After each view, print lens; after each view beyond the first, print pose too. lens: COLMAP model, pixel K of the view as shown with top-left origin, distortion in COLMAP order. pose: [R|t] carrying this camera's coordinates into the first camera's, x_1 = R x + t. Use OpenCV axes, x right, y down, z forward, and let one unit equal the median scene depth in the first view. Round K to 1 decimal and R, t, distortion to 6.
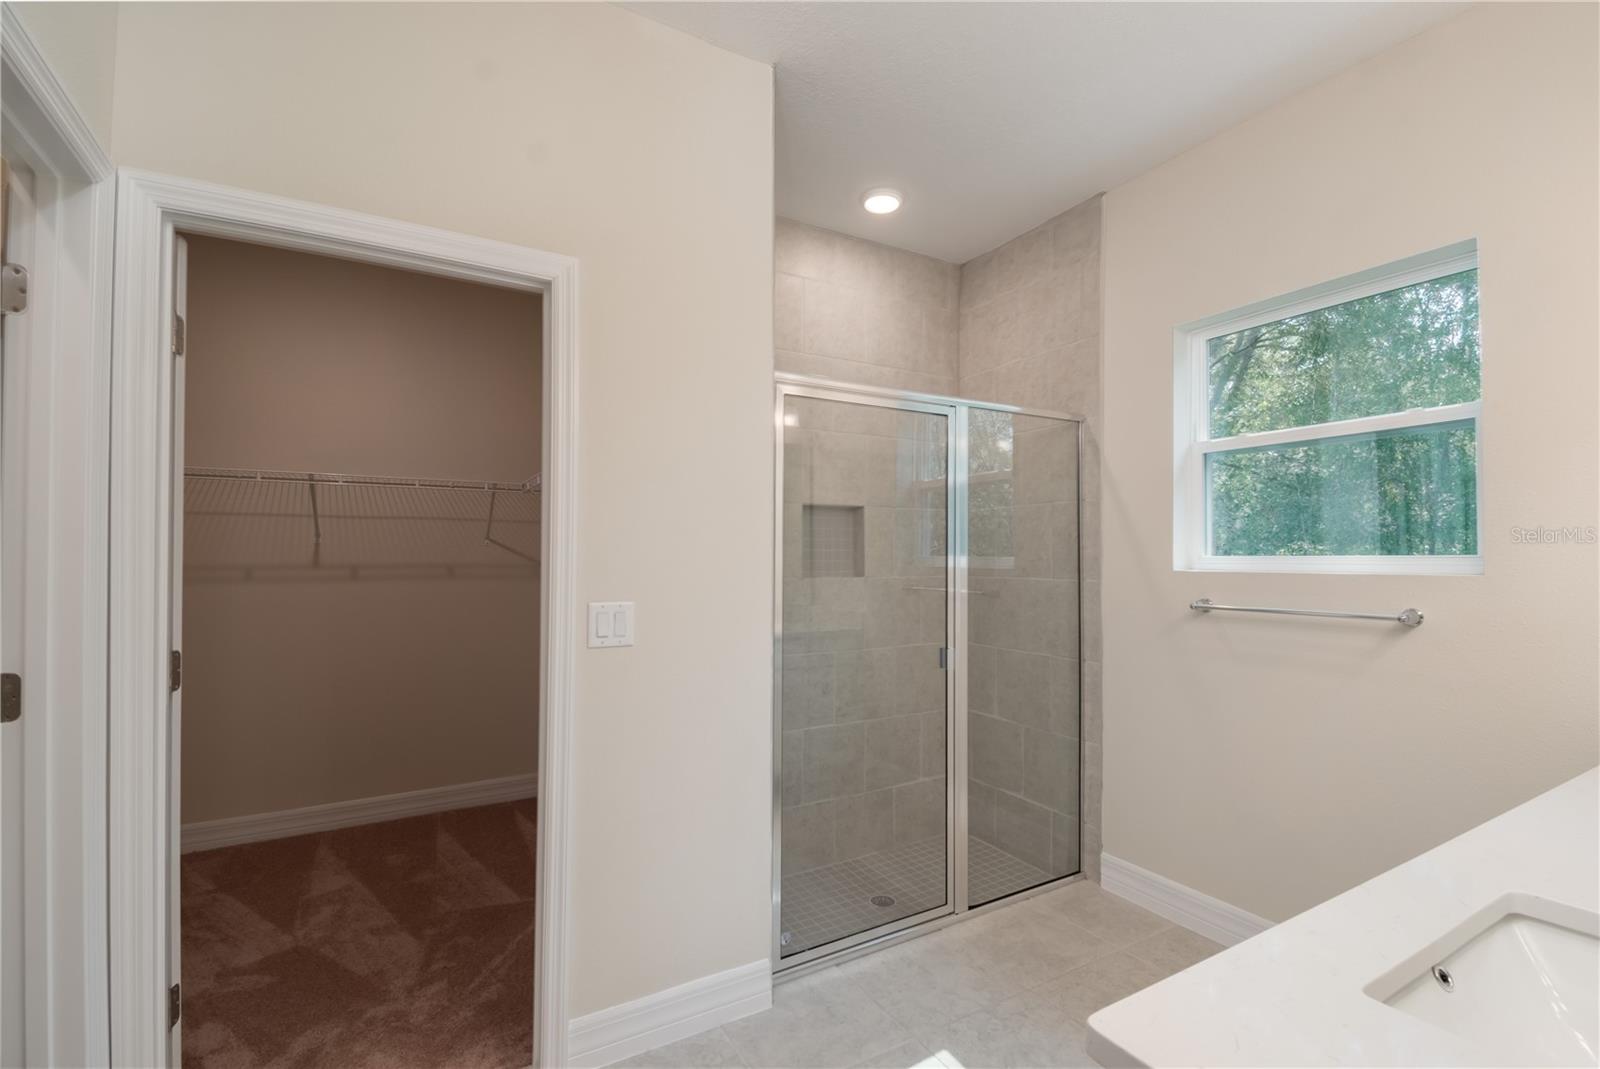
lens RADIAL K [[738.1, 0, 810.5], [0, 738.1, 549.5], [0, 0, 1]] dist [0.005972, -0.000094]
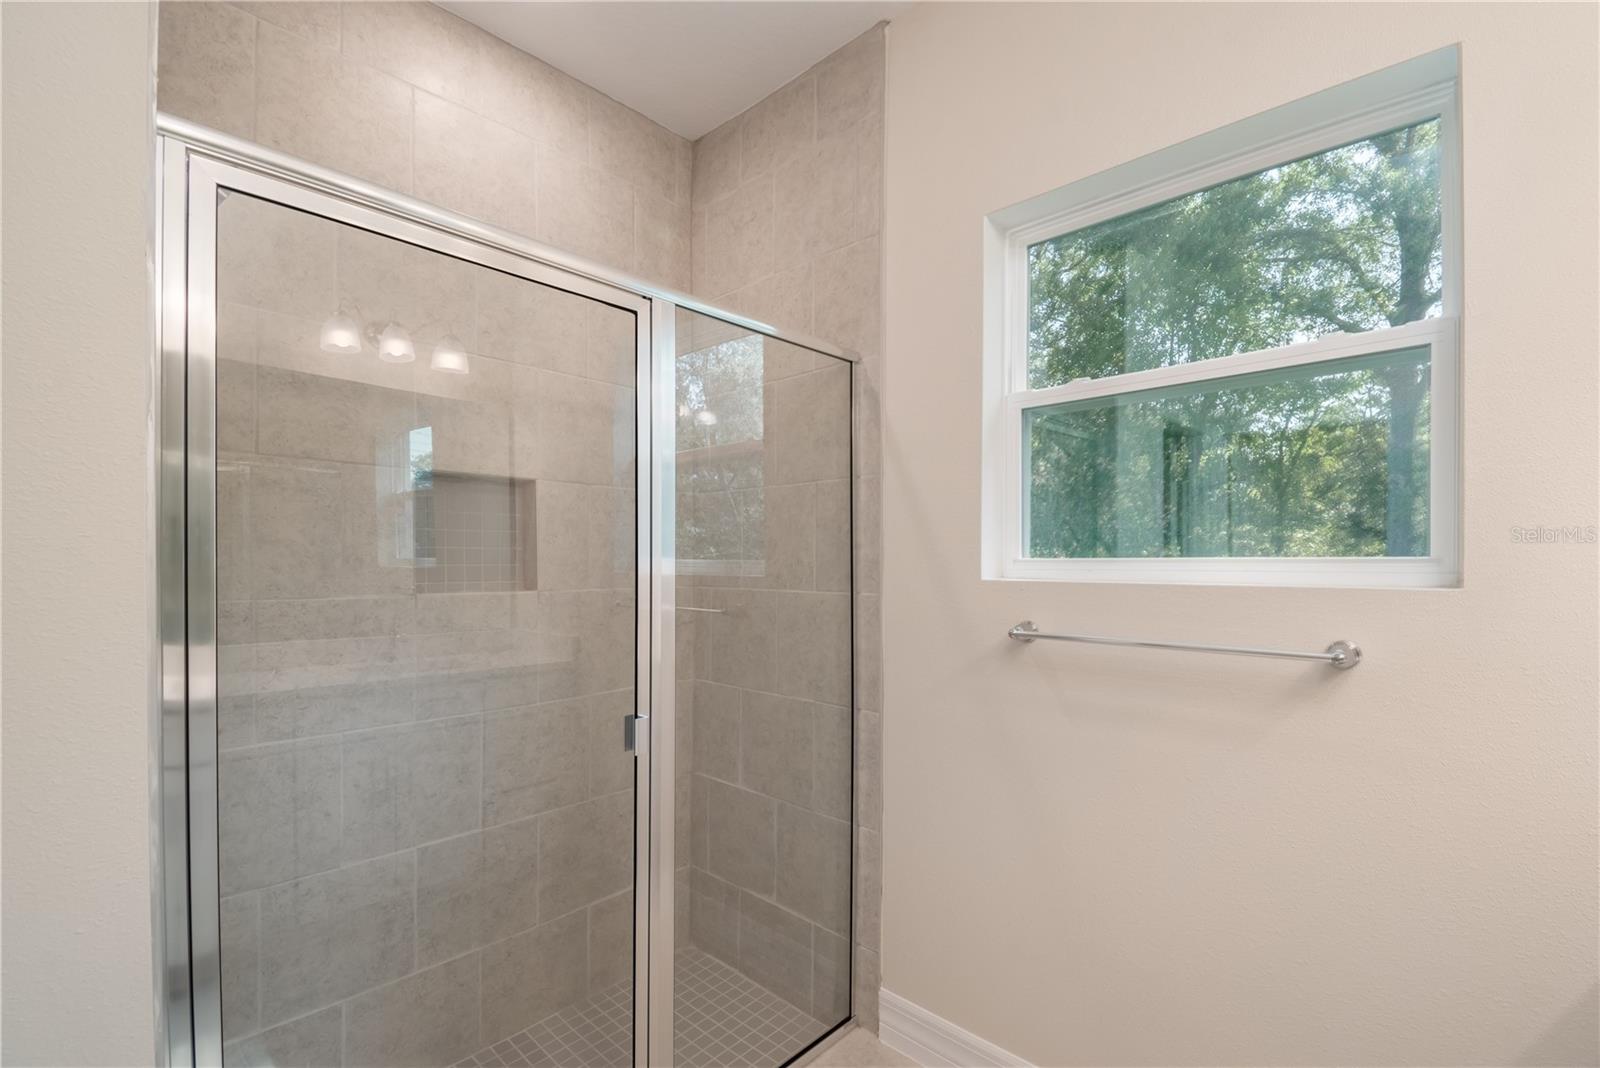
lens RADIAL K [[729.7, 0, 807.6], [0, 729.7, 563.8], [0, 0, 1]] dist [0.013754, -0.015571]
pose [[0.959846, -0.001342, 0.280525, 0.132198], [-0.003060, 0.999879, 0.015252, 0.003799], [-0.280511, -0.015498, 0.959726, 0.355716]]
